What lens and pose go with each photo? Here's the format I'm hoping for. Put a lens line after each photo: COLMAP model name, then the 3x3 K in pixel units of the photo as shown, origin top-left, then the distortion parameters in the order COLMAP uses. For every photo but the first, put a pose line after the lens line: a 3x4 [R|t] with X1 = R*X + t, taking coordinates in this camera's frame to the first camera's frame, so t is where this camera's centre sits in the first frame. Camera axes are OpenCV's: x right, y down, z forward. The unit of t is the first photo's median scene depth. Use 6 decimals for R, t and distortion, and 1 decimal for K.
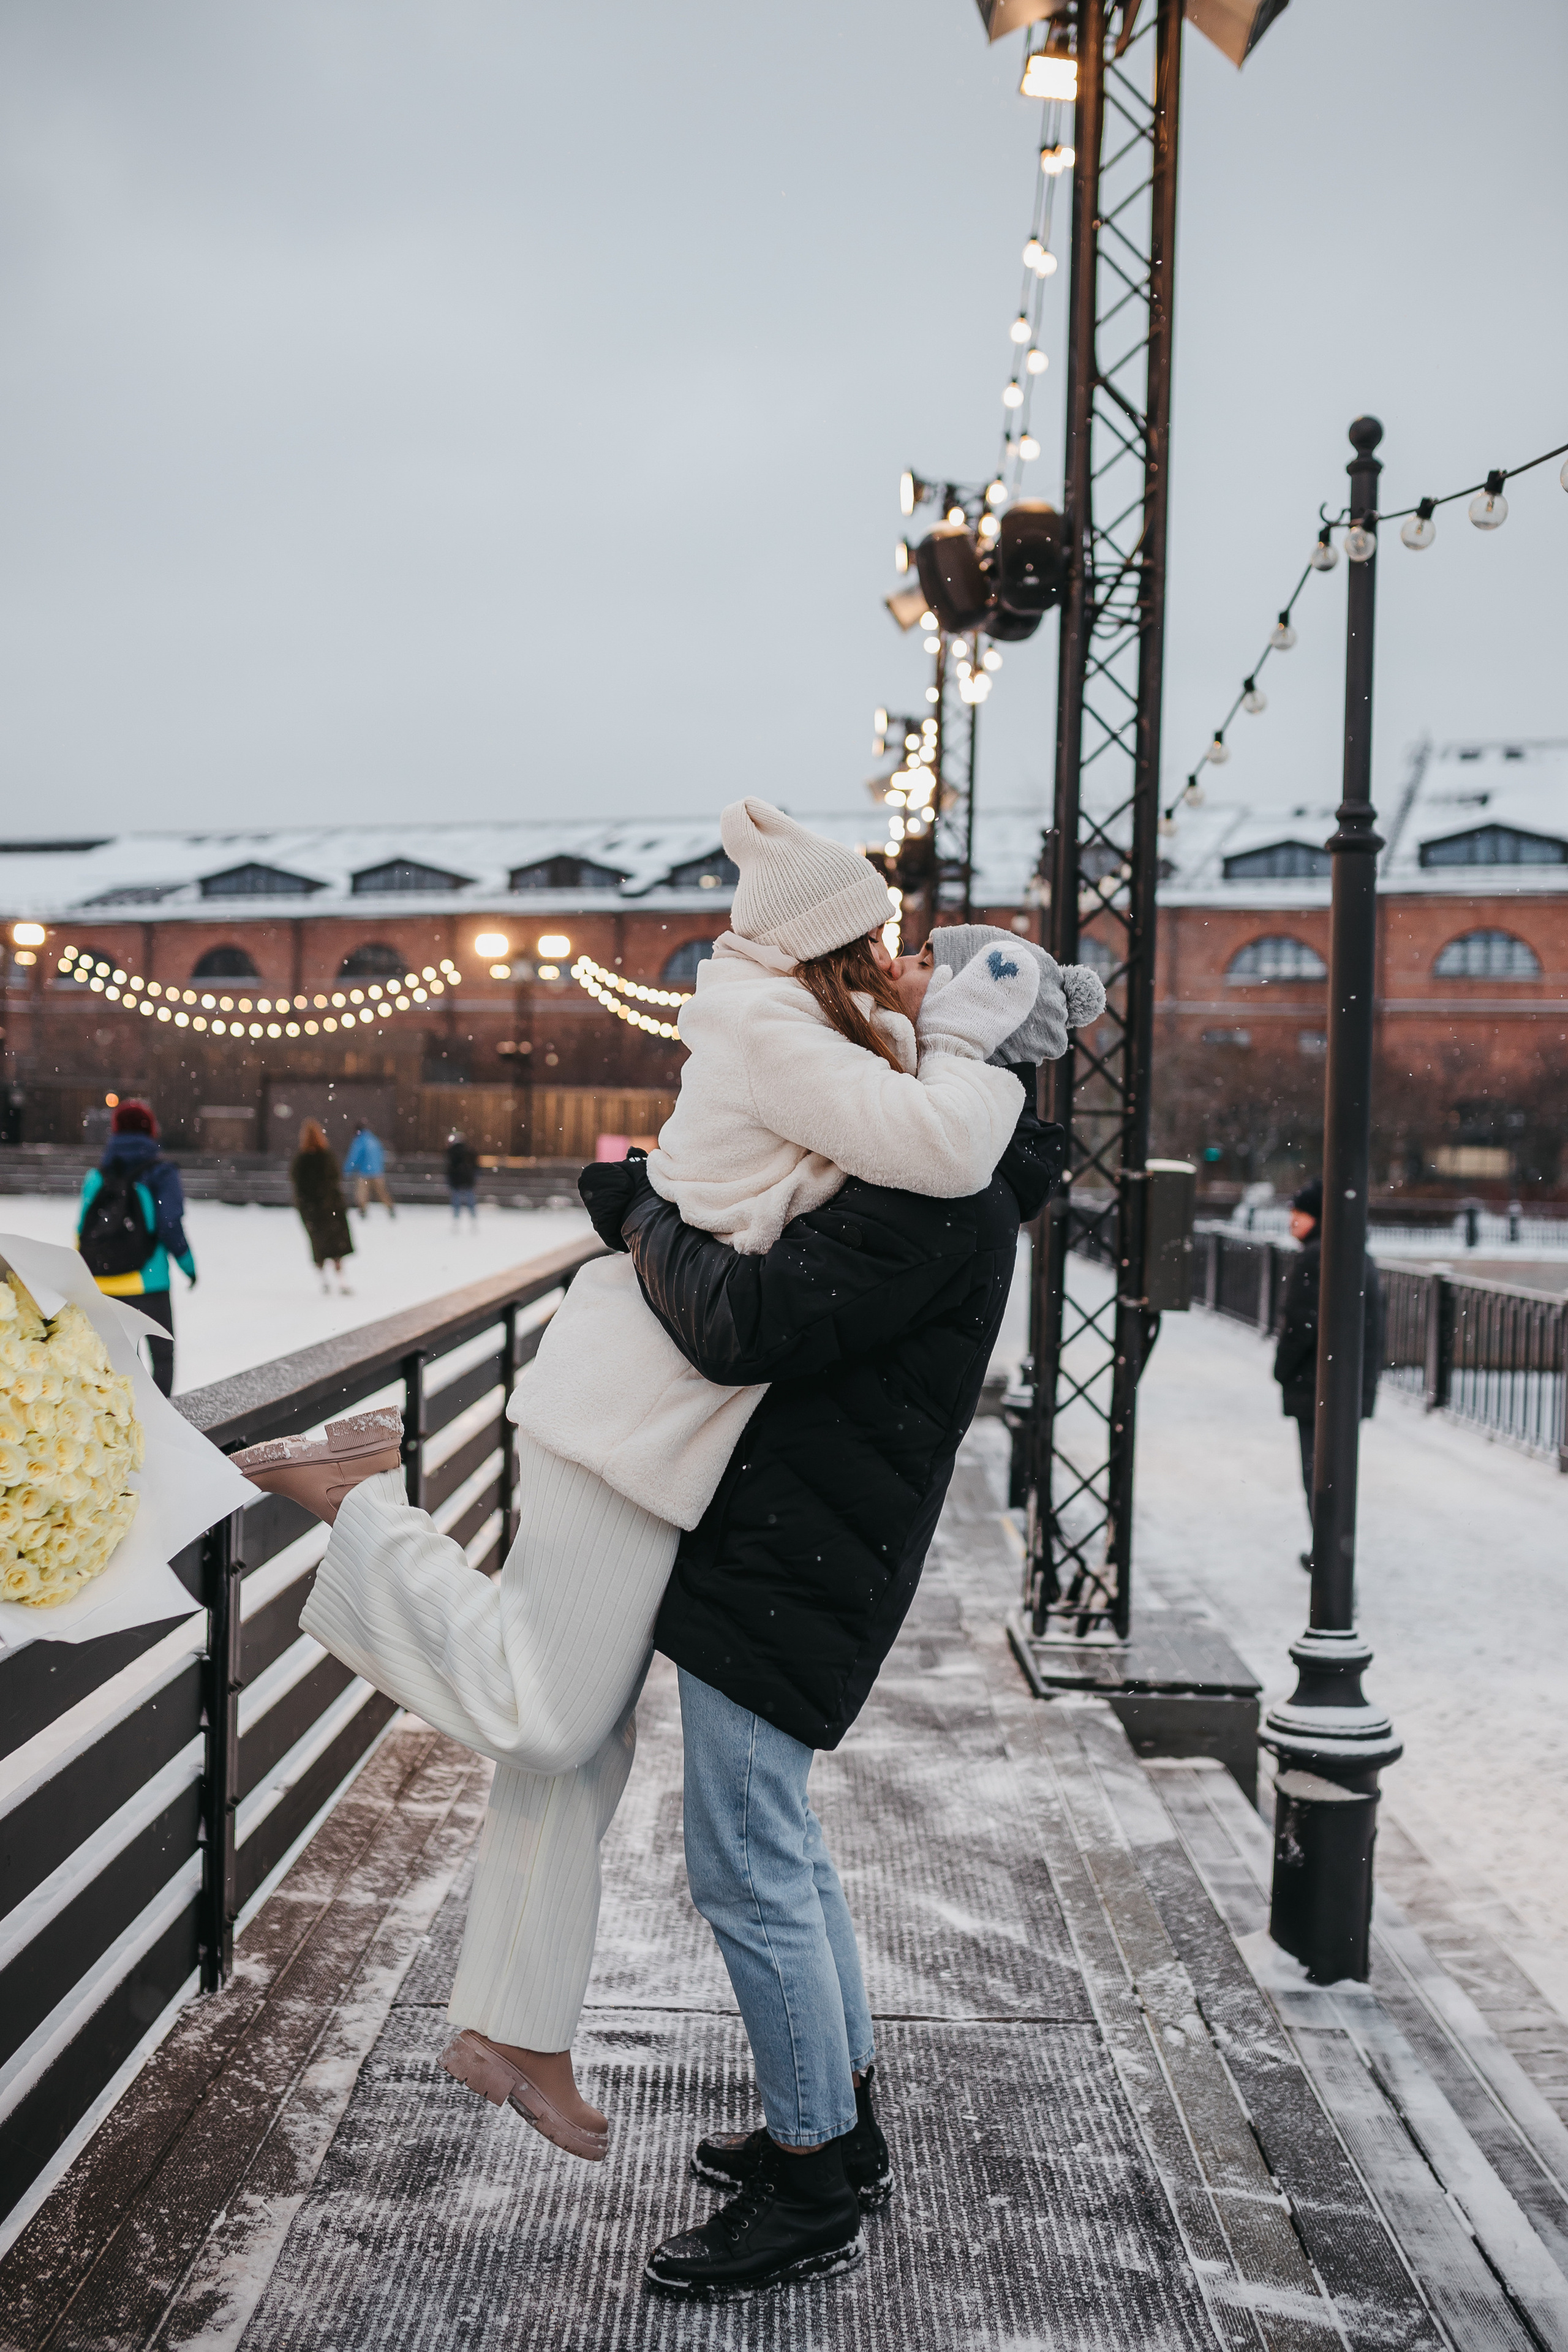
lens RADIAL K [[2402.1, 0, 789.2], [0, 2402.1, 1163.0], [0, 0, 1]] dist [-0.069863, 0.119224]
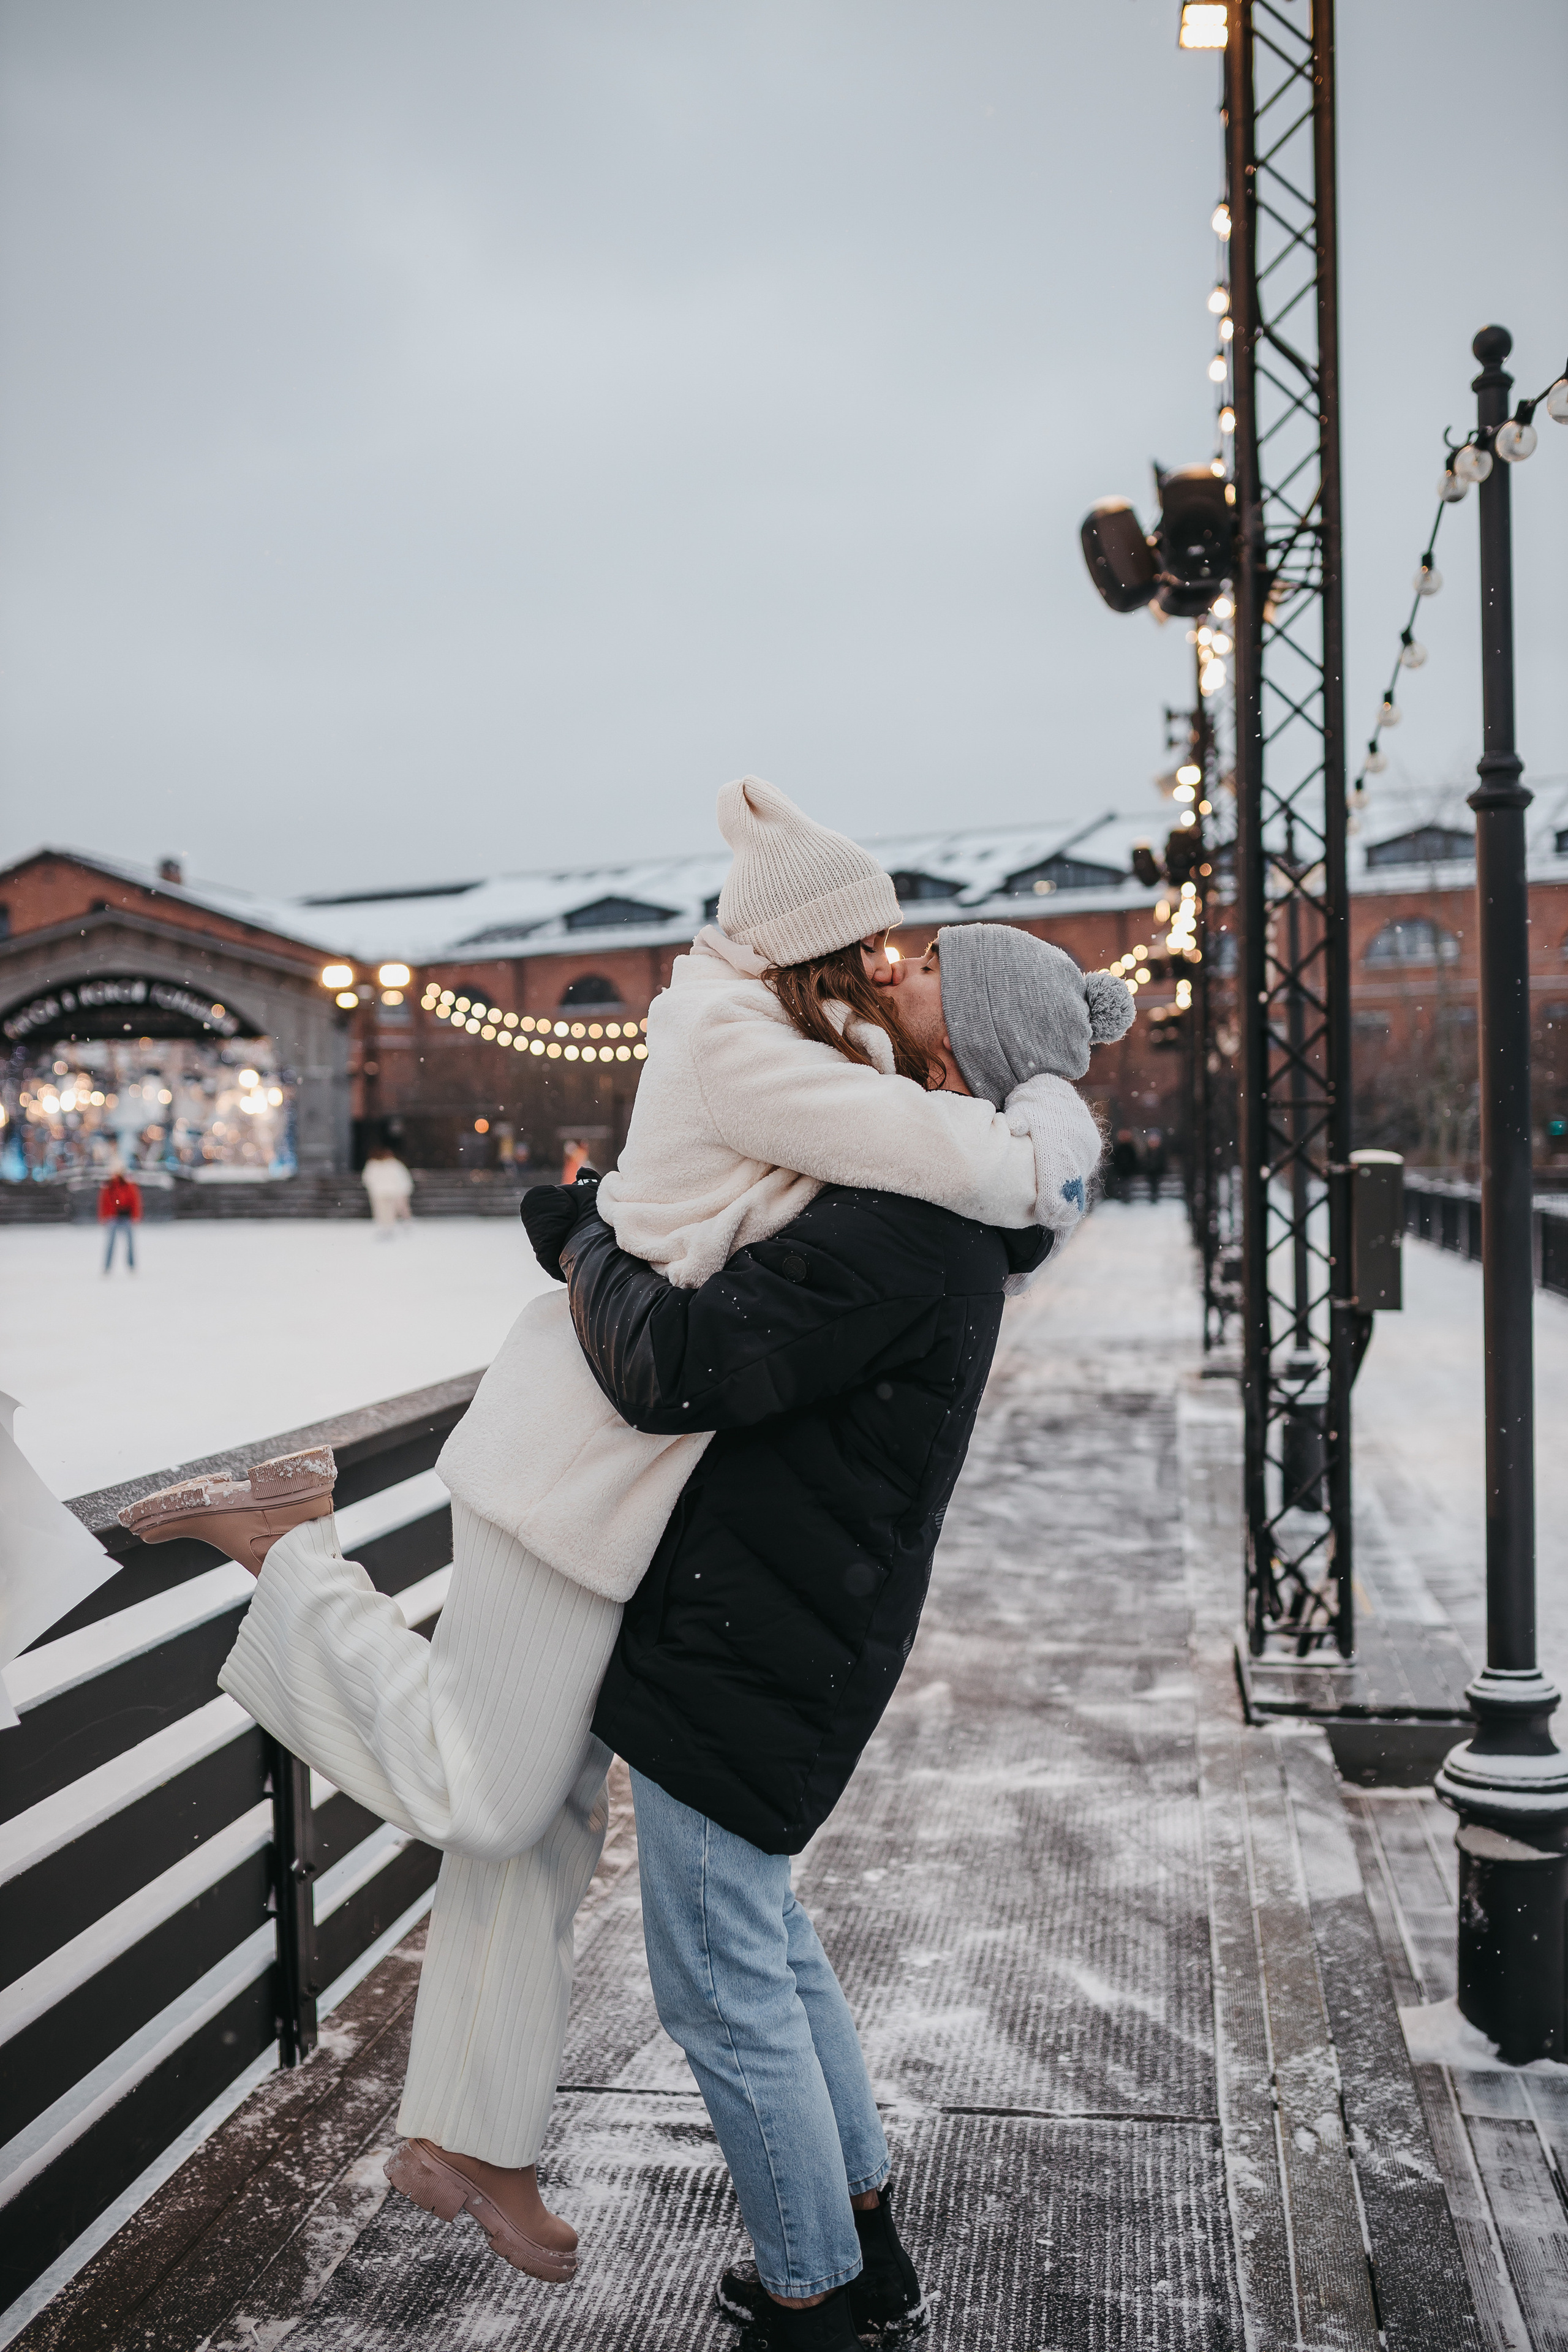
lens RADIAL K [[2291.2, 0, 780.0], [0, 2291.2, 1154.2], [0, 0, 1]] dist [-0.060937, 0.099745]
pose [[0.986128, -0.044503, -0.159909, 0.097029], [0.043952, 0.999009, -0.006982, -0.005097], [0.160062, -0.000144, 0.987107, 0.102436]]
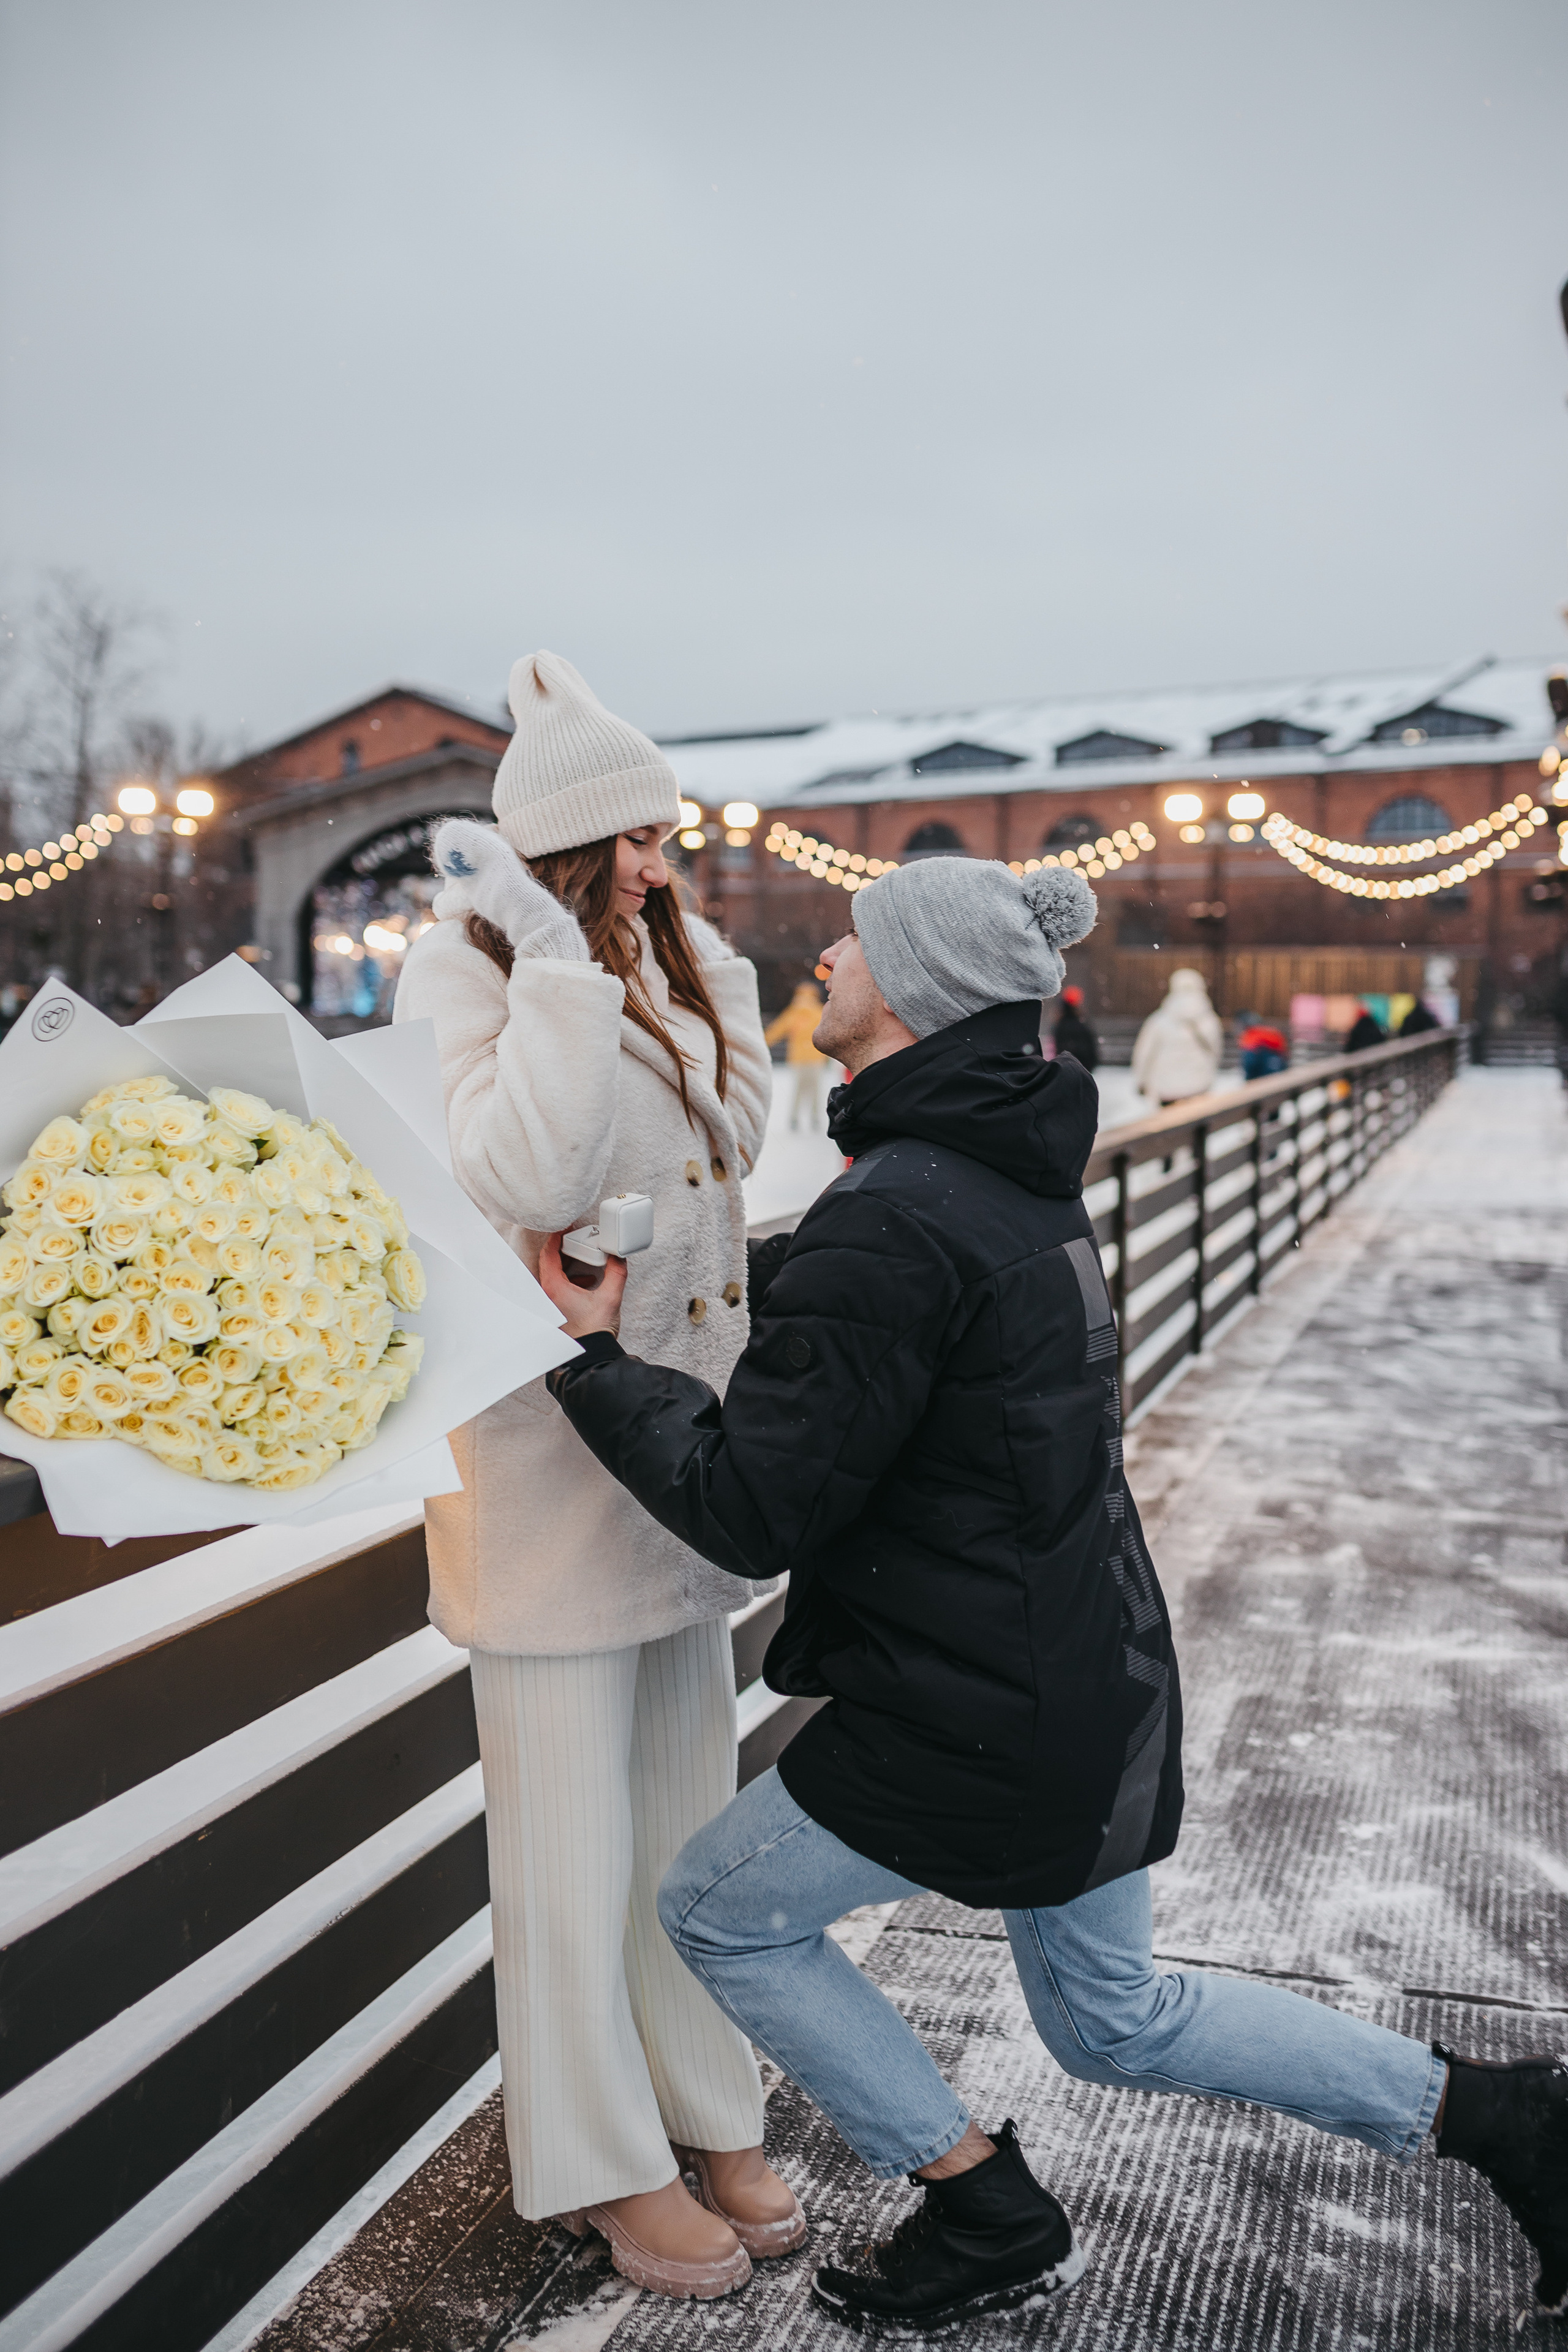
lens RADIAL K [[2335.9, 0, 792.9], [0, 2335.9, 1105.5], [0, 0, 1]] dist [-0.080019, 0.110220]
pose [[0.955755, -0.004128, -0.294133, 0.048285], [0.013613, 0.999451, 0.030206, 0.012694], [0.293847, -0.032873, 0.955287, 0.132436]]
